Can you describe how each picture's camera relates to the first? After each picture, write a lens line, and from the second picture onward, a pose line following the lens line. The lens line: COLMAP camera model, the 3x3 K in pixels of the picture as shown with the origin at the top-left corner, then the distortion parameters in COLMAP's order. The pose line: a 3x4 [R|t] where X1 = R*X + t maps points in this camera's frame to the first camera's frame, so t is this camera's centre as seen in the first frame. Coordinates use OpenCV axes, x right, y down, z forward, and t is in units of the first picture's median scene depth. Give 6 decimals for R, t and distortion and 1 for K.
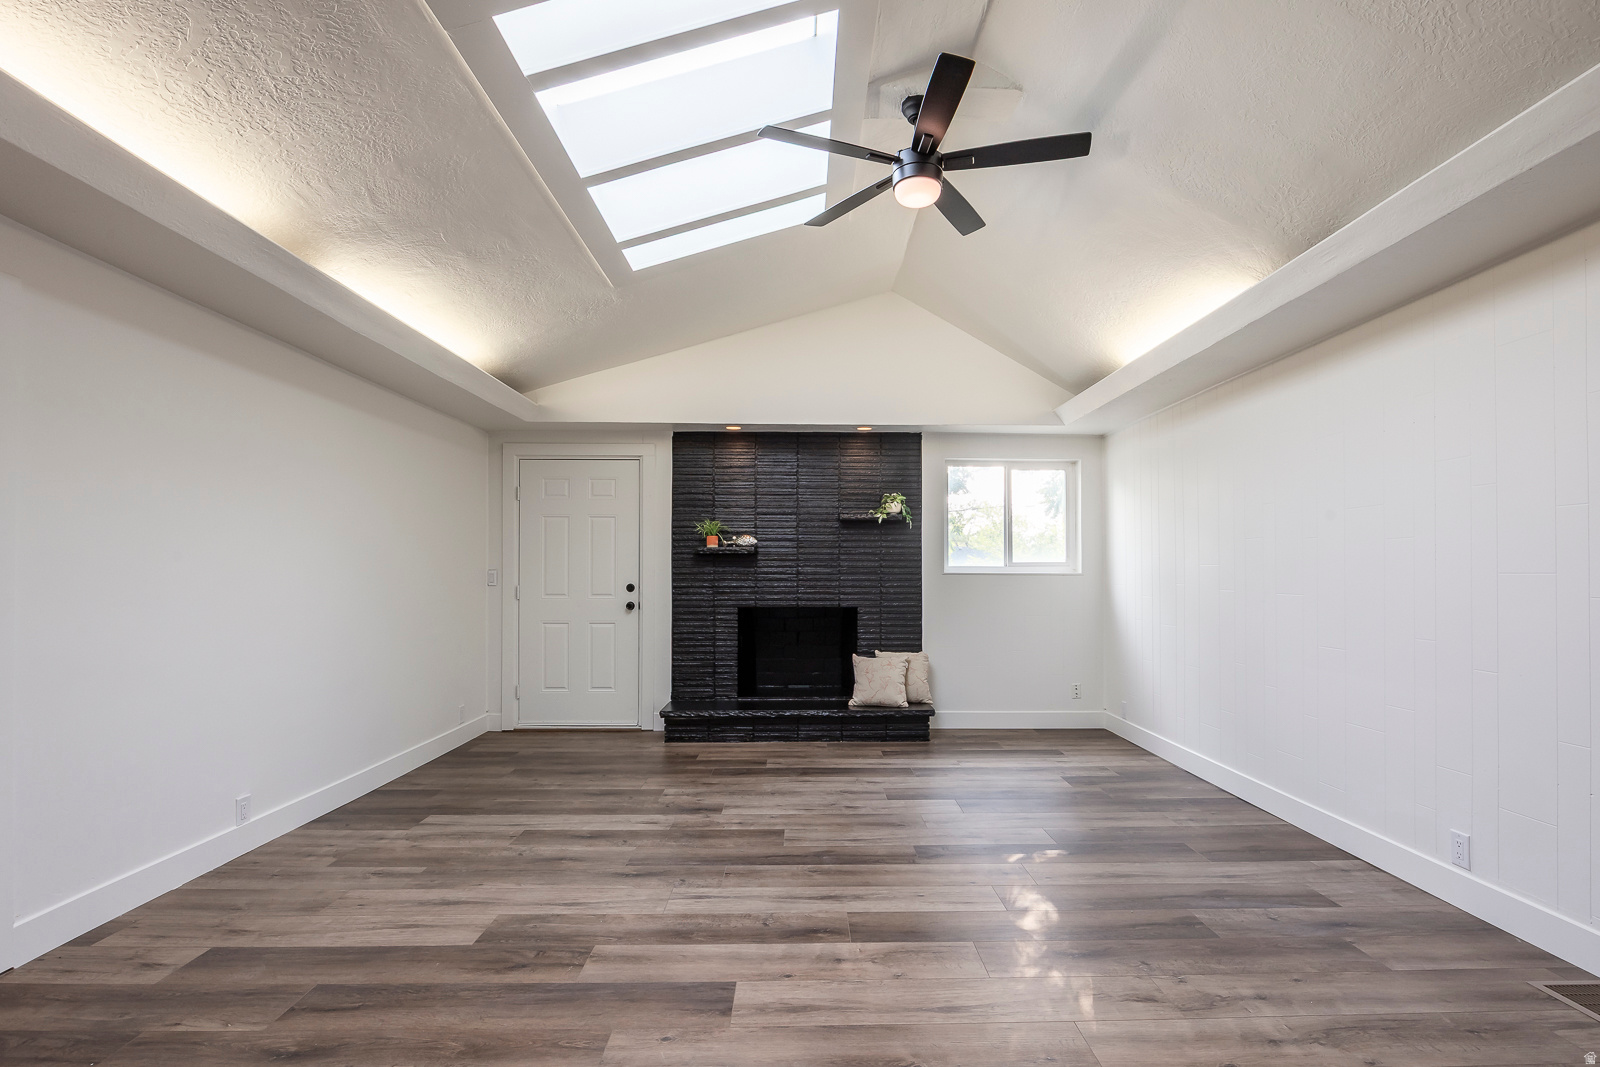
lens RADIAL K [[829.9, 0, 845.3], [0, 829.9, 568.1], [0, 0, 1]] dist [-0.005655, -0.000305]
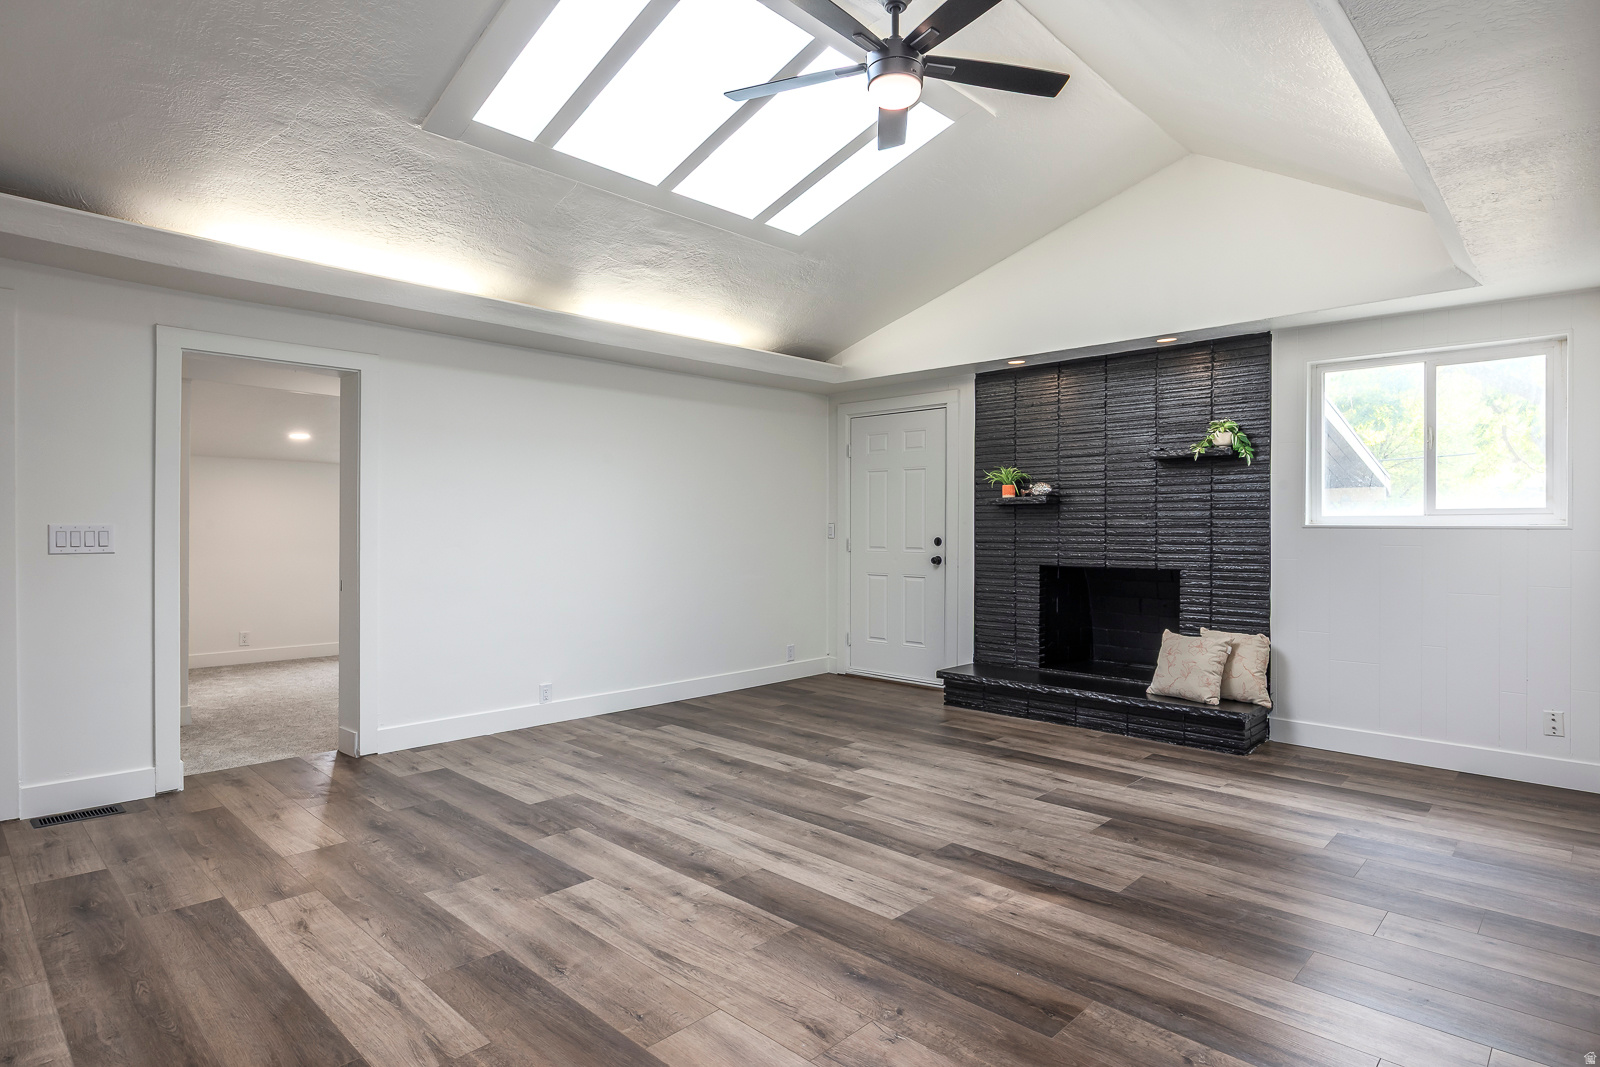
lens RADIAL K [[911.5, 0, 736.6], [0, 911.5, 534.5], [0, 0, 1]] dist [0.000463, -0.000305]
pose [[0.657087, 0.005455, -0.753795, 0.401625], [0.004926, 0.999921, 0.011530, 0.002028], [0.753799, -0.011290, 0.657008, 0.133712]]
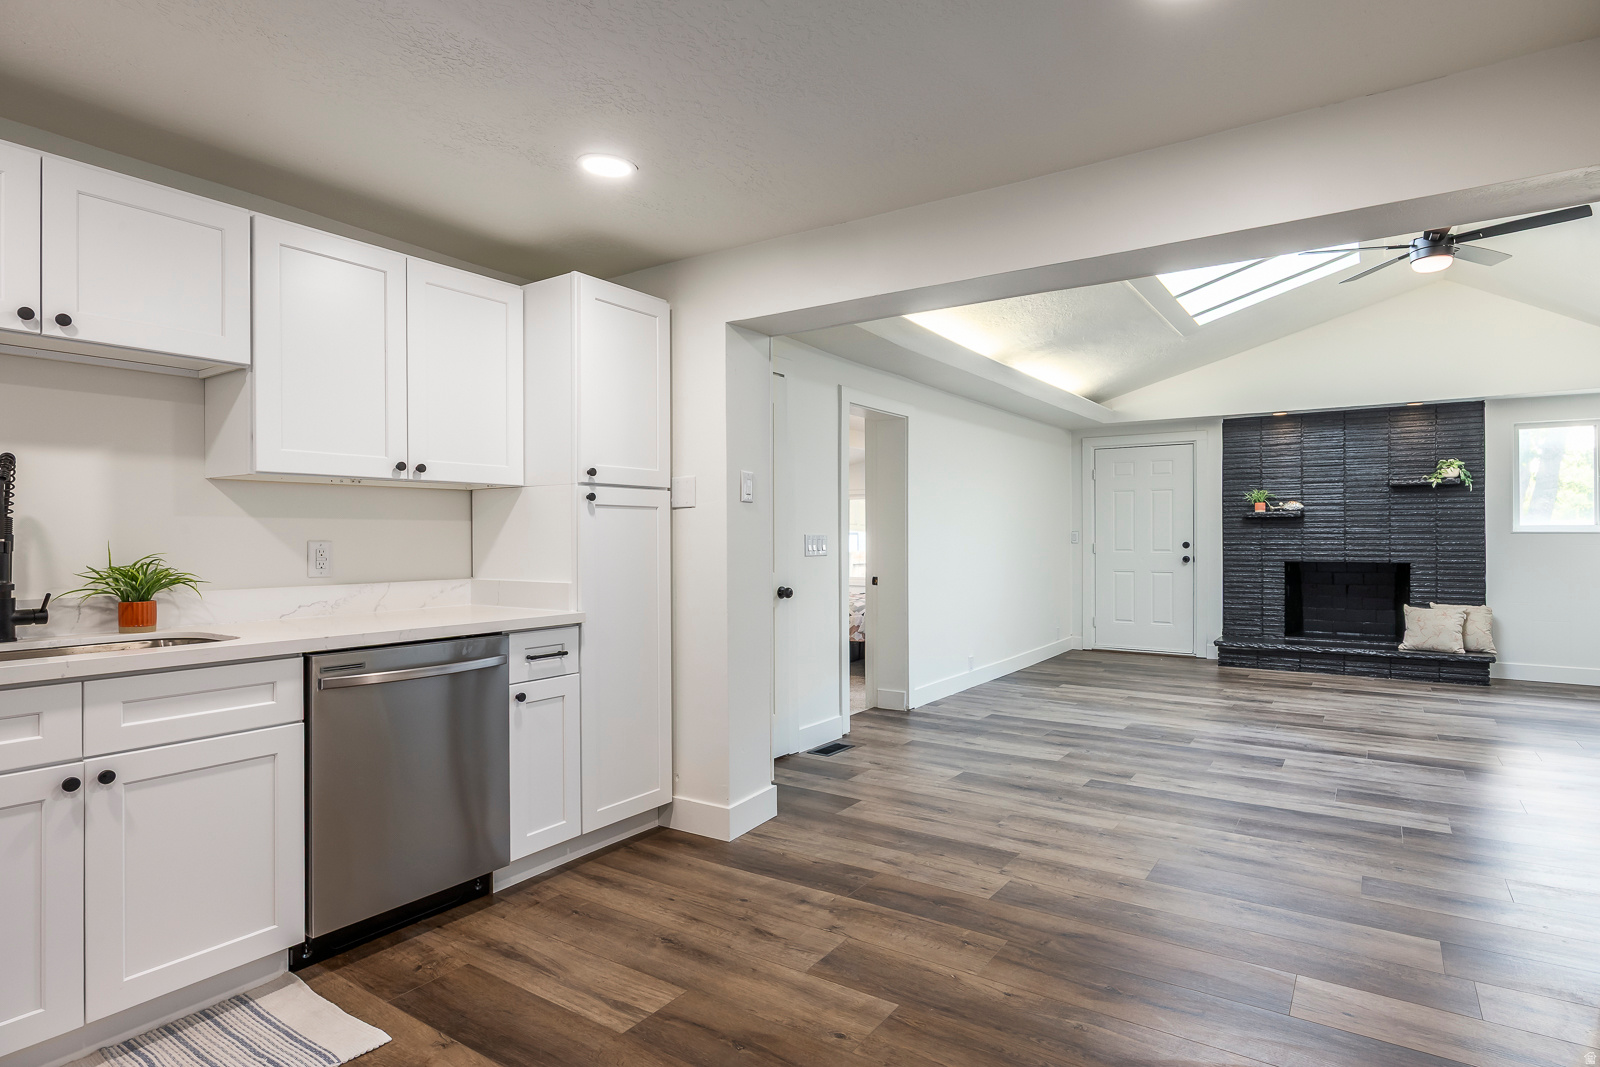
lens RADIAL K [[911.5, 0, 719.6], [0, 911.5, 535.2], [0, 0, 1]] dist [0.000463, -0.000305]
pose [[0.775866, -0.002751, -0.630892, 0.070741], [0.008266, 0.999949, 0.005805, -0.005393], [0.630844, -0.009719, 0.775849, -0.556766]]
